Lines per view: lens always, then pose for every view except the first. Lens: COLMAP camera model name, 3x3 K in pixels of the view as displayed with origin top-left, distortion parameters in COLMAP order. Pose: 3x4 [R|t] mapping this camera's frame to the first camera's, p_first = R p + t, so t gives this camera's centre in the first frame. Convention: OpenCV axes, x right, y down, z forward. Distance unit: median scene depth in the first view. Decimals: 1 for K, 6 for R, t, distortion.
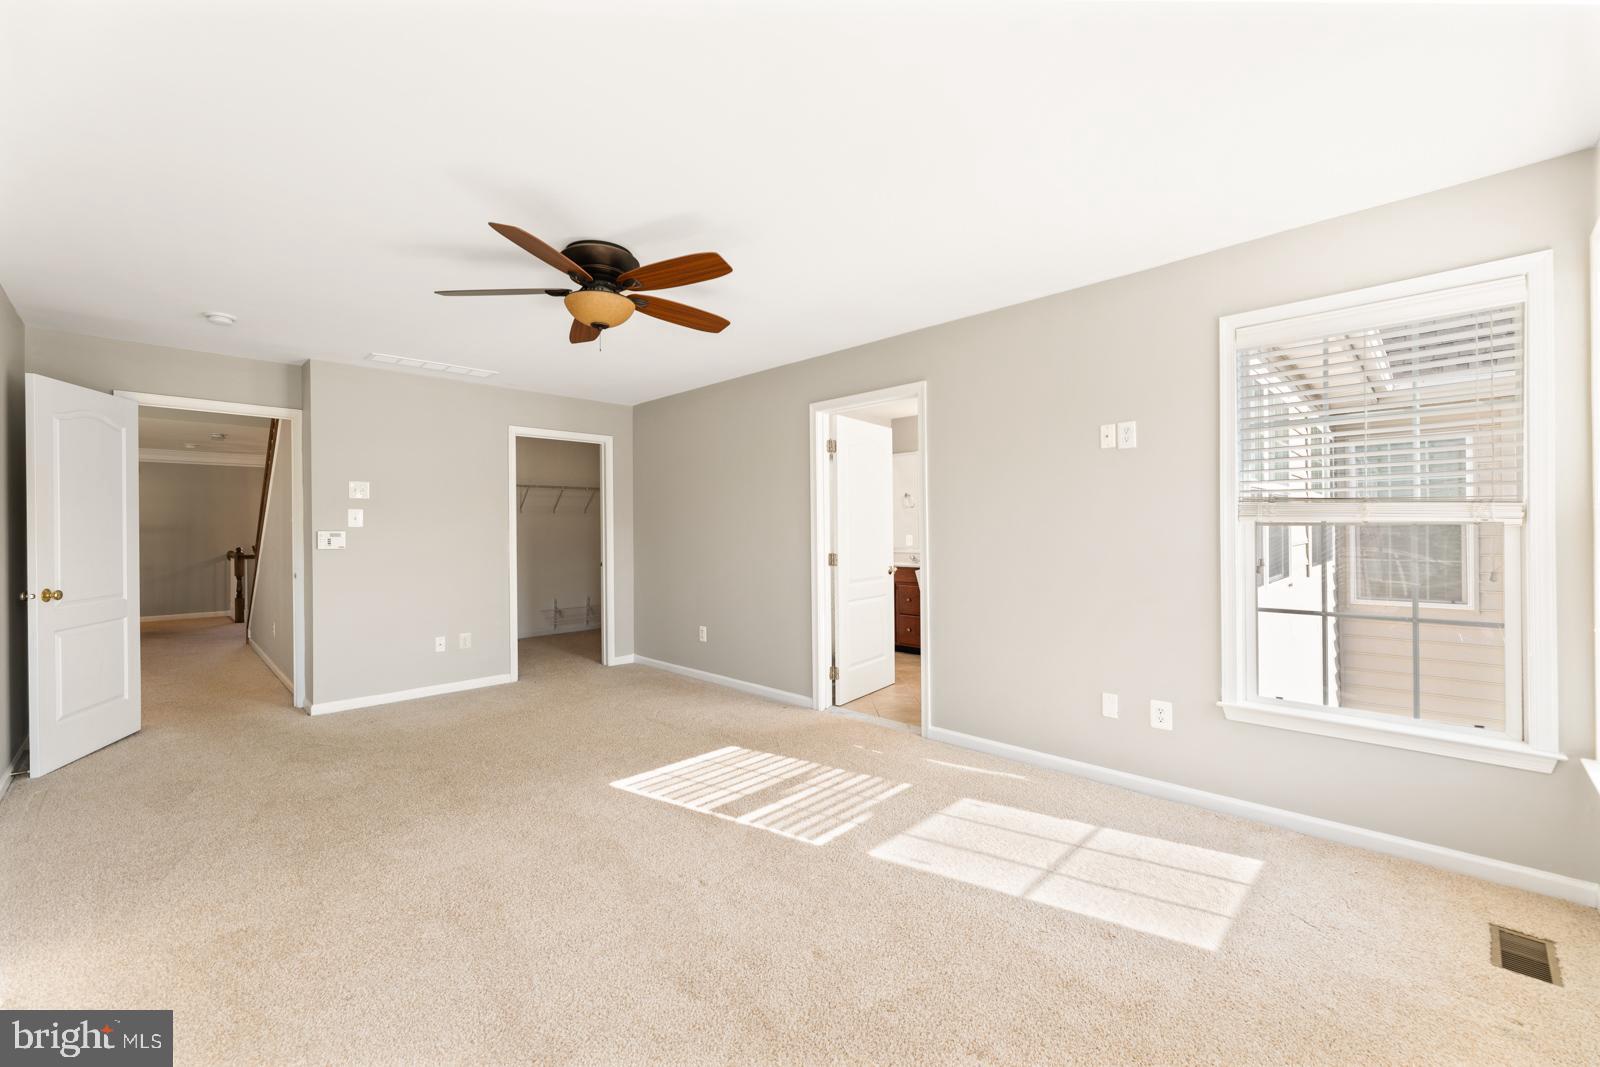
lens RADIAL K [[647.5, 0, 794.2], [0, 647.5, 528.5], [0, 0, 1]] dist [-0.000877, -0.000089]
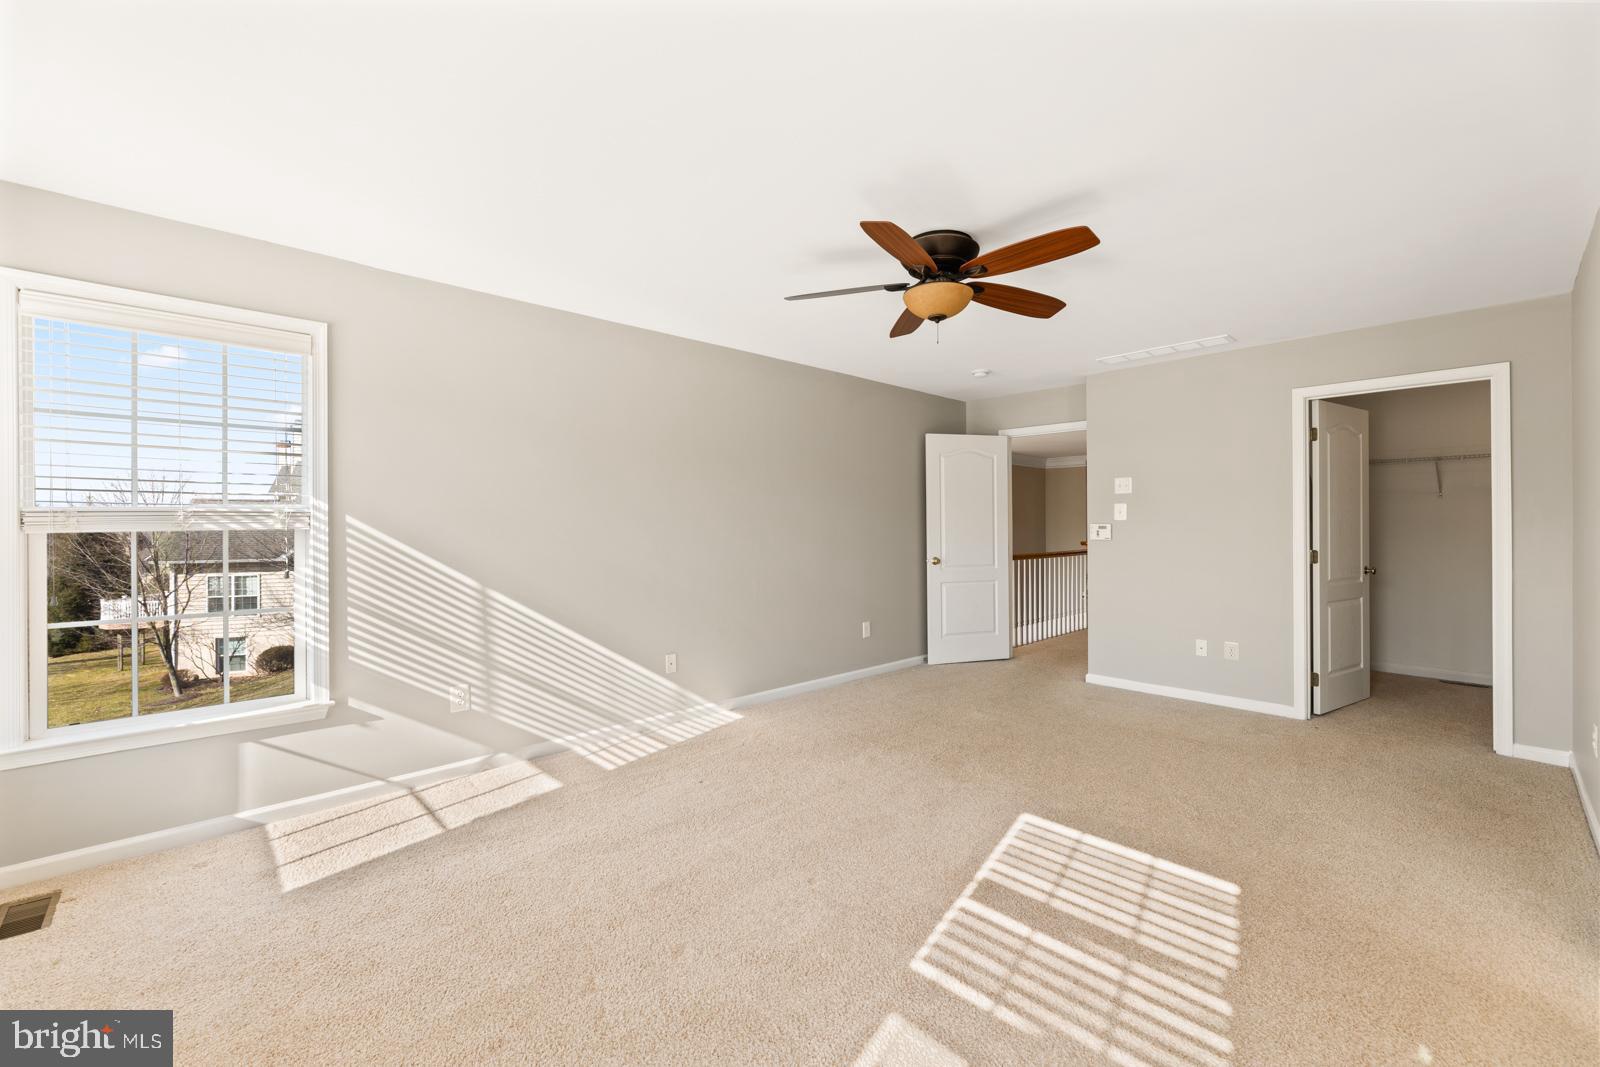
lens RADIAL K [[647.5, 0, 794.2], [0, 647.5, 528.5], [0, 0, 1]] dist [-0.000877, -0.000089]
pose [[-0.027721, 0.013960, -0.999518, 0.597334], [0.004317, 0.999895, 0.013845, -0.008231], [0.999606, -0.003931, -0.027778, 0.702706]]
